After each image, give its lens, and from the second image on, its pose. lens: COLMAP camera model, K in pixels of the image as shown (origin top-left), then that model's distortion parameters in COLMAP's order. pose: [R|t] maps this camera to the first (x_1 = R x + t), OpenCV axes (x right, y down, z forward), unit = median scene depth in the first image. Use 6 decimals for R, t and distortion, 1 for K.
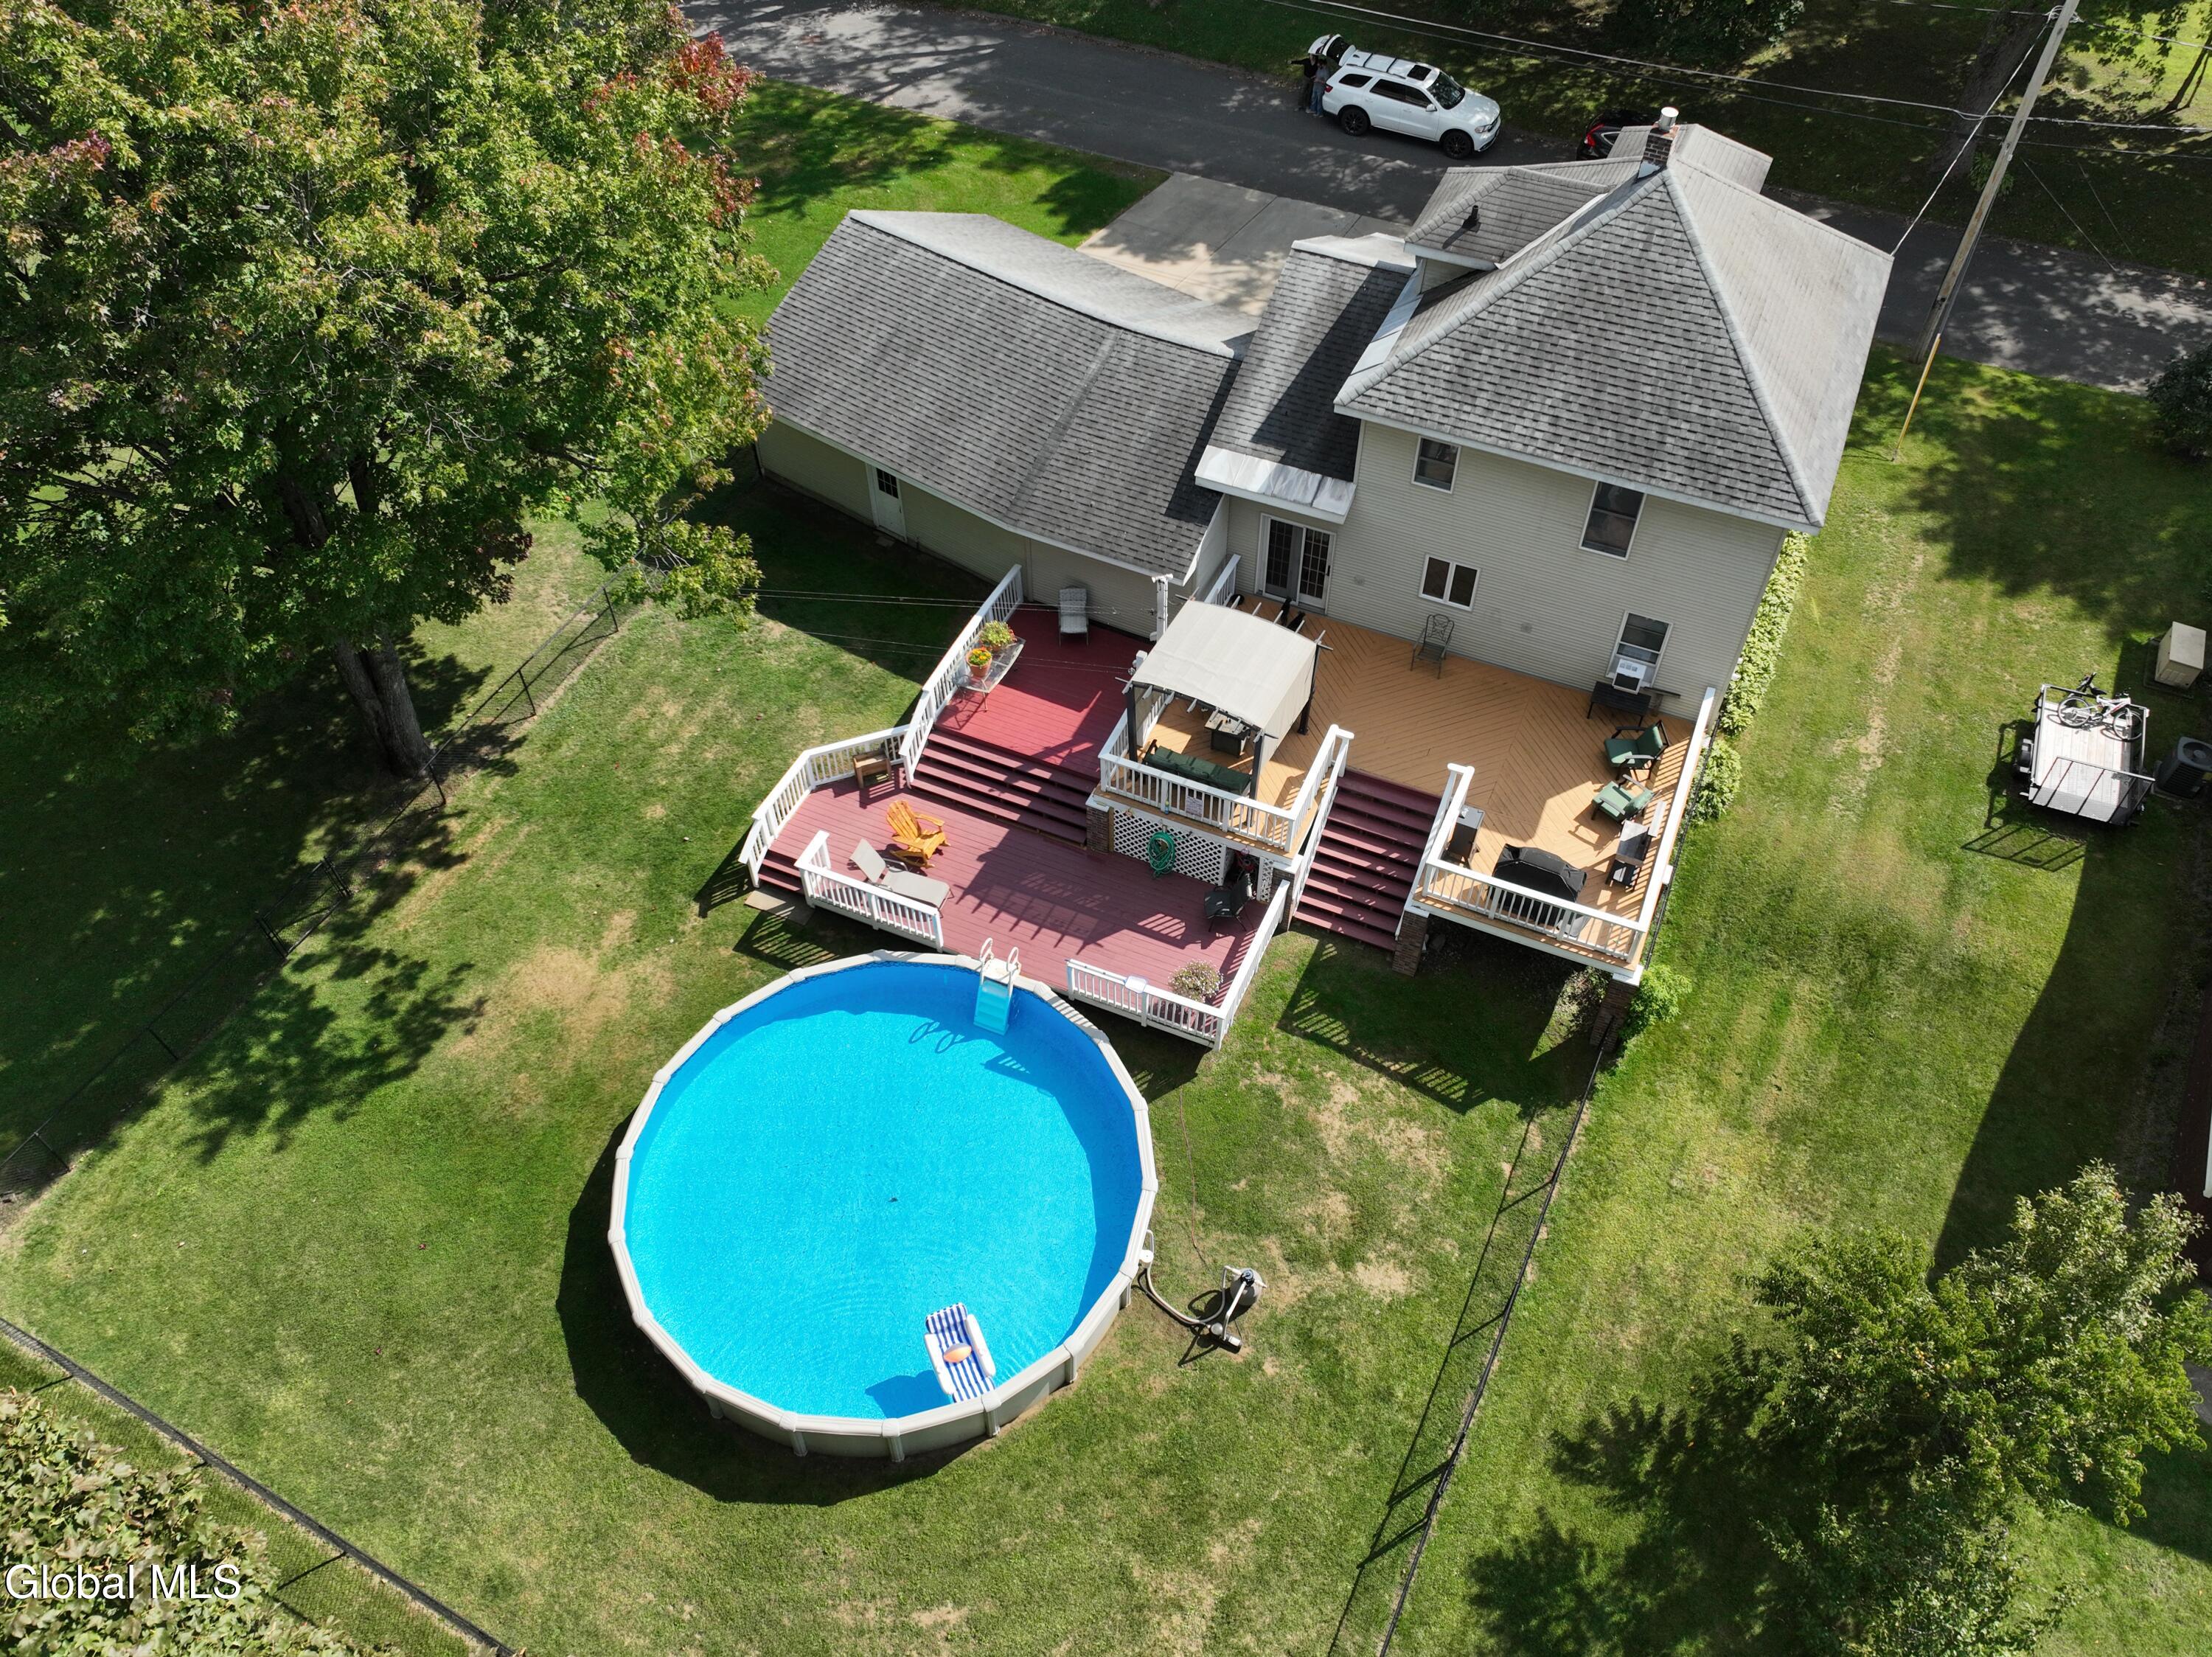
lens RADIAL K [[1675.0, 0, 1124.9], [0, 1675.0, 819.7], [0, 0, 1]] dist [-0.009039, 0.020320]
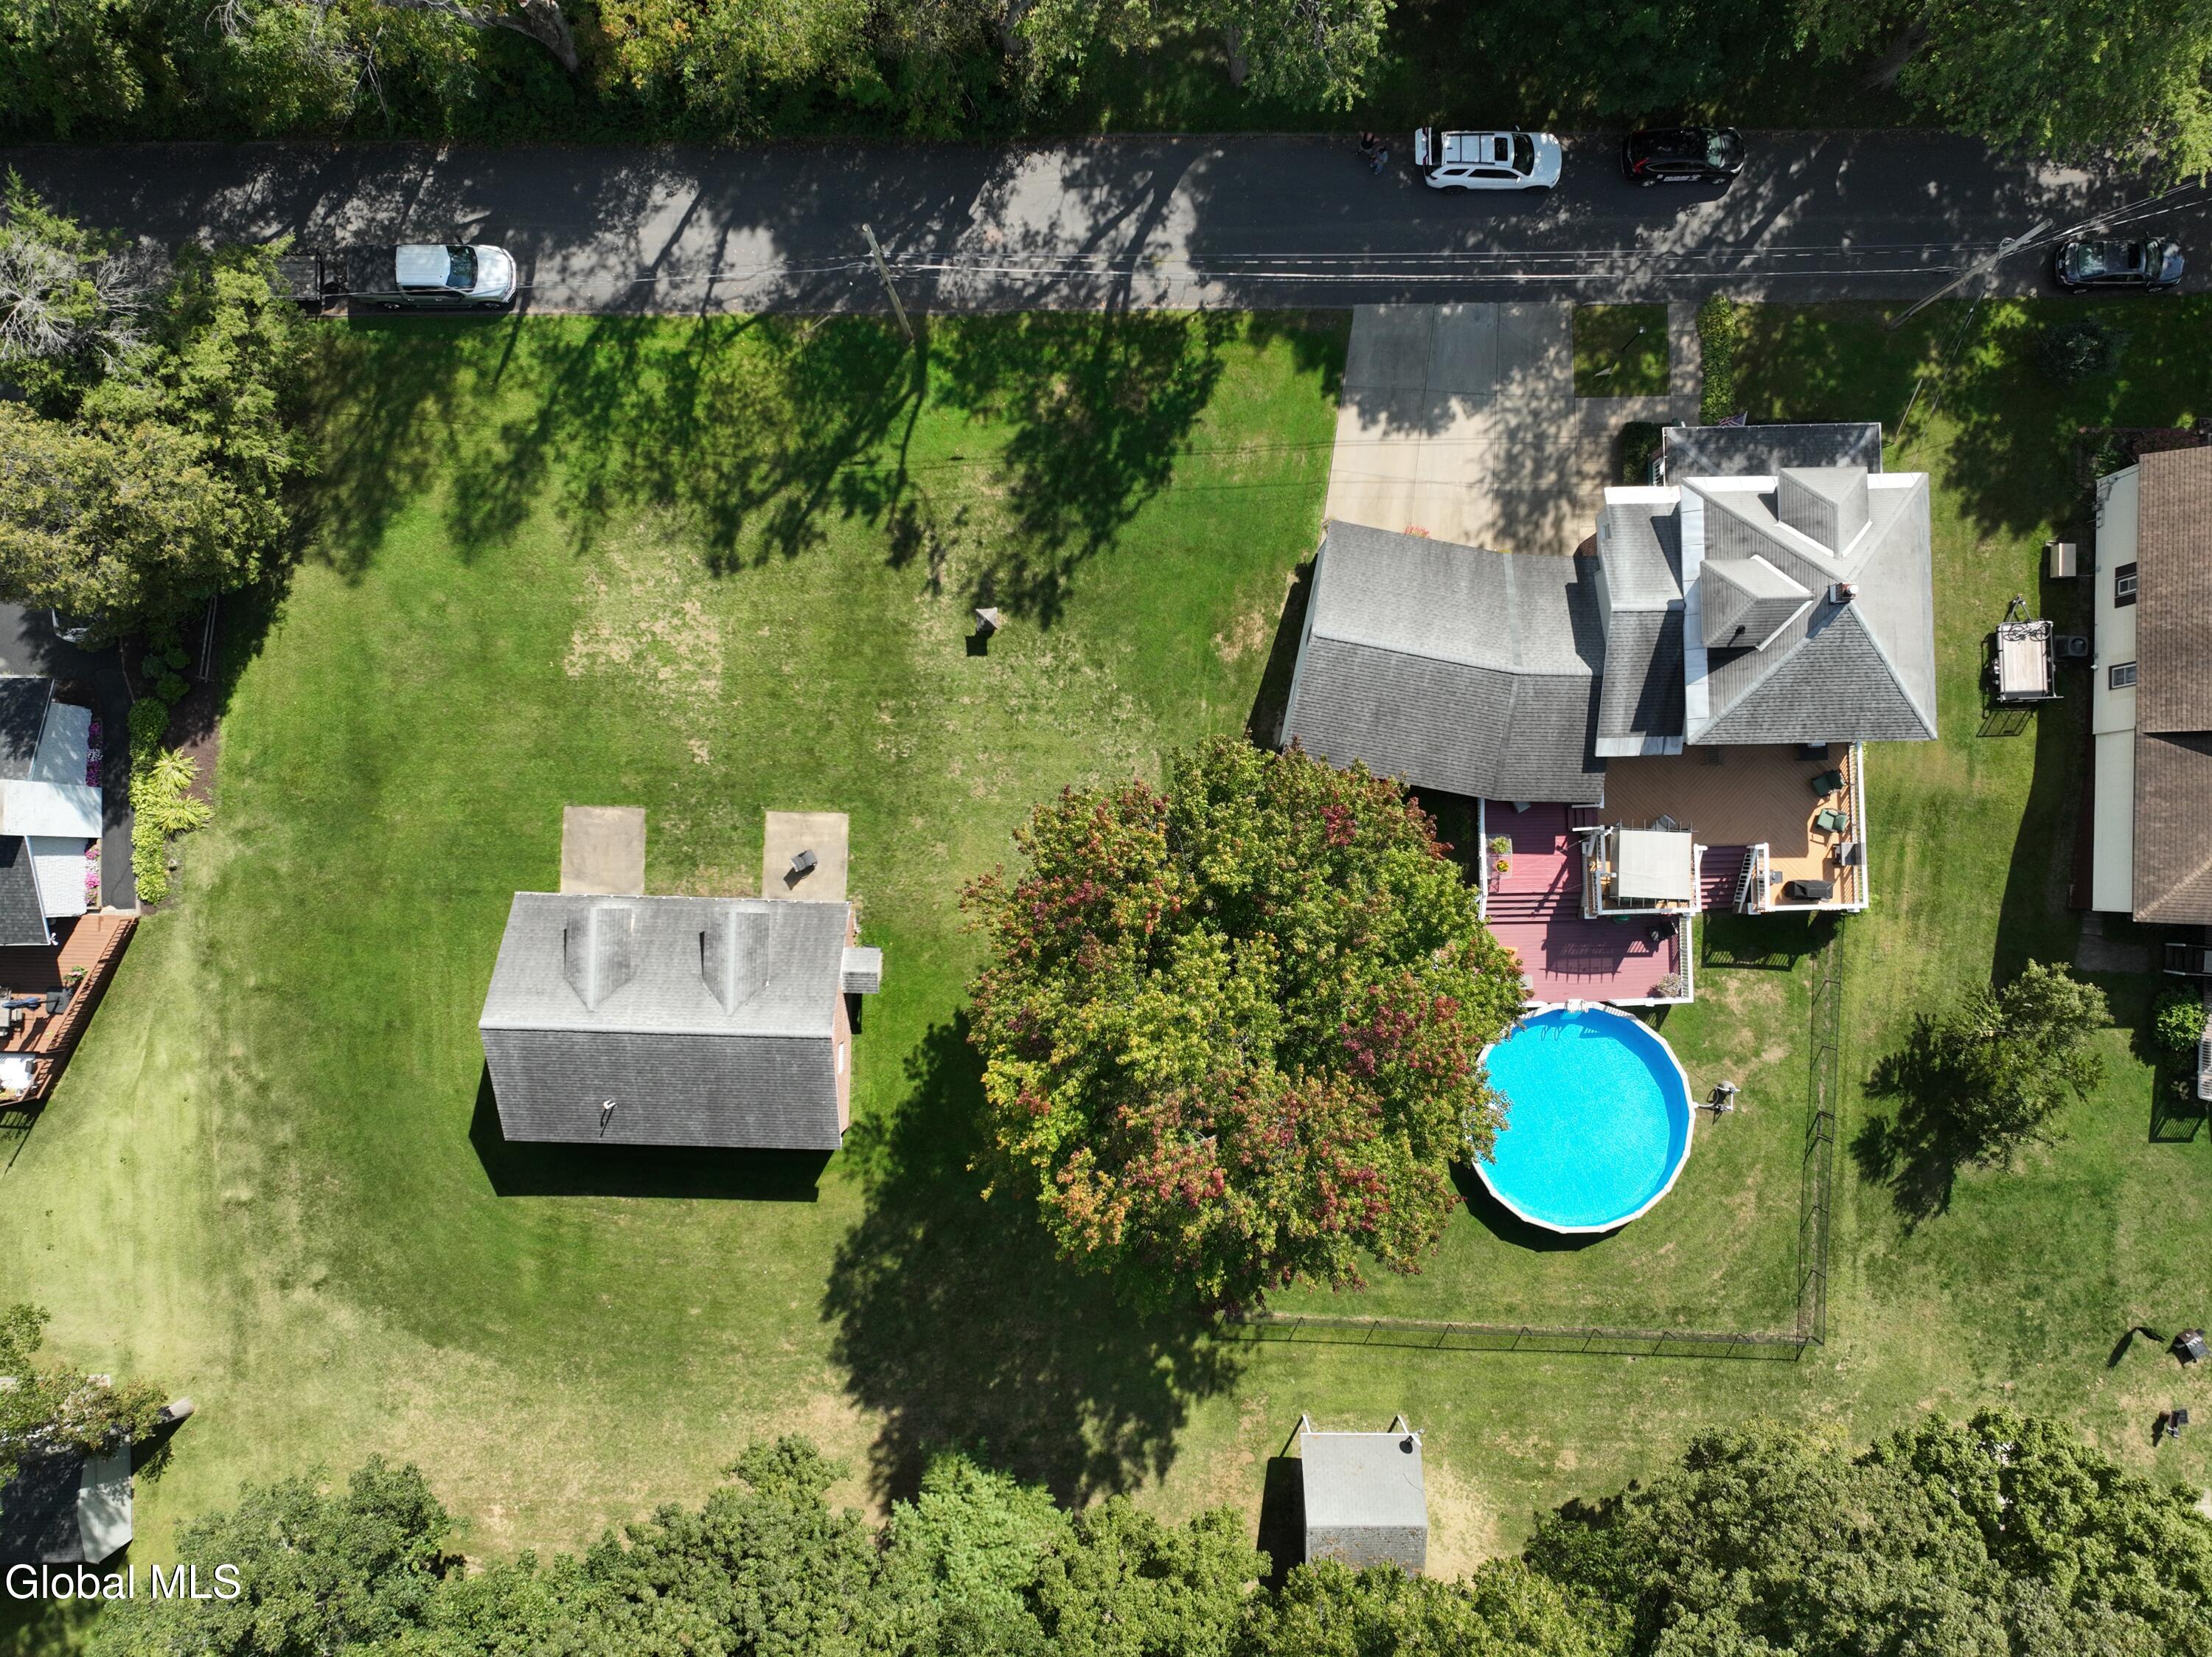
lens RADIAL K [[1675.0, 0, 1125.5], [0, 1675.0, 821.2], [0, 0, 1]] dist [-0.009039, 0.020320]
pose [[0.907207, -0.420590, 0.008984, -0.519982], [0.318534, 0.700710, 0.638390, -1.633474], [-0.274795, -0.576290, 0.769660, -0.352752]]
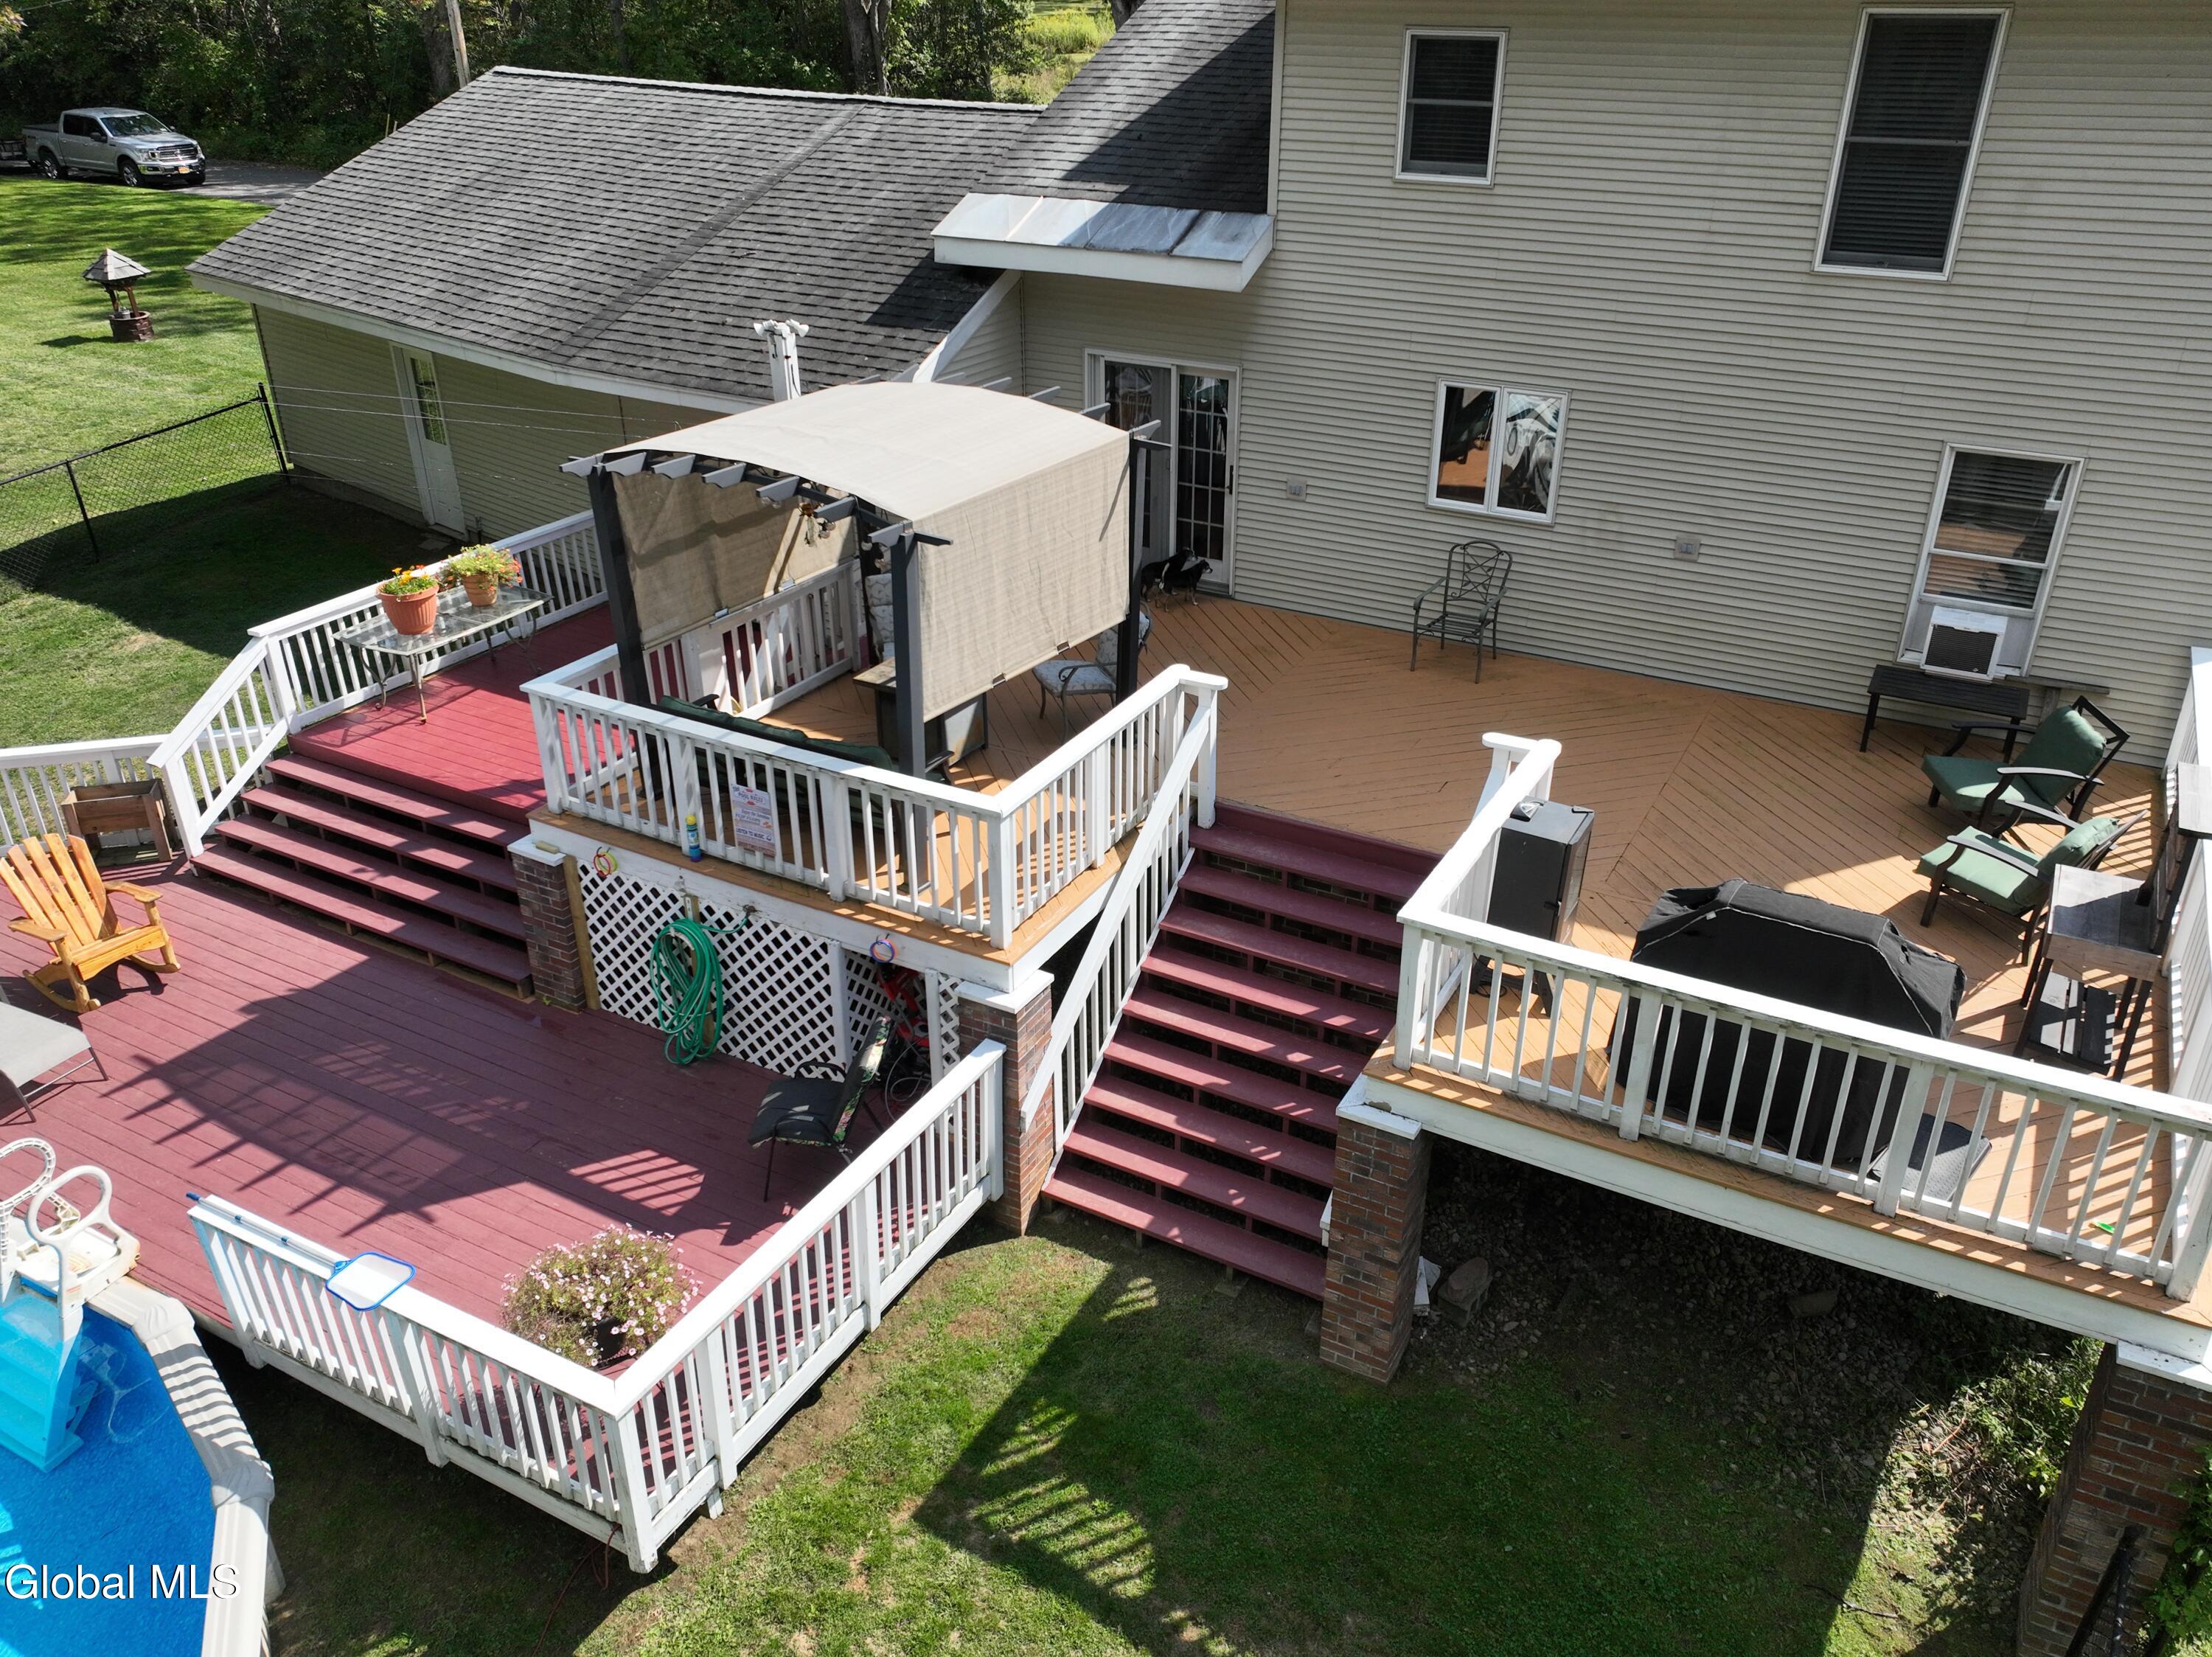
lens RADIAL K [[1675.0, 0, 1127.9], [0, 1675.0, 817.3], [0, 0, 1]] dist [-0.009039, 0.020320]
pose [[0.996222, 0.039628, -0.077272, 0.149070], [-0.065378, 0.927921, -0.366999, 0.117007], [0.057159, 0.370665, 0.927006, 0.690852]]
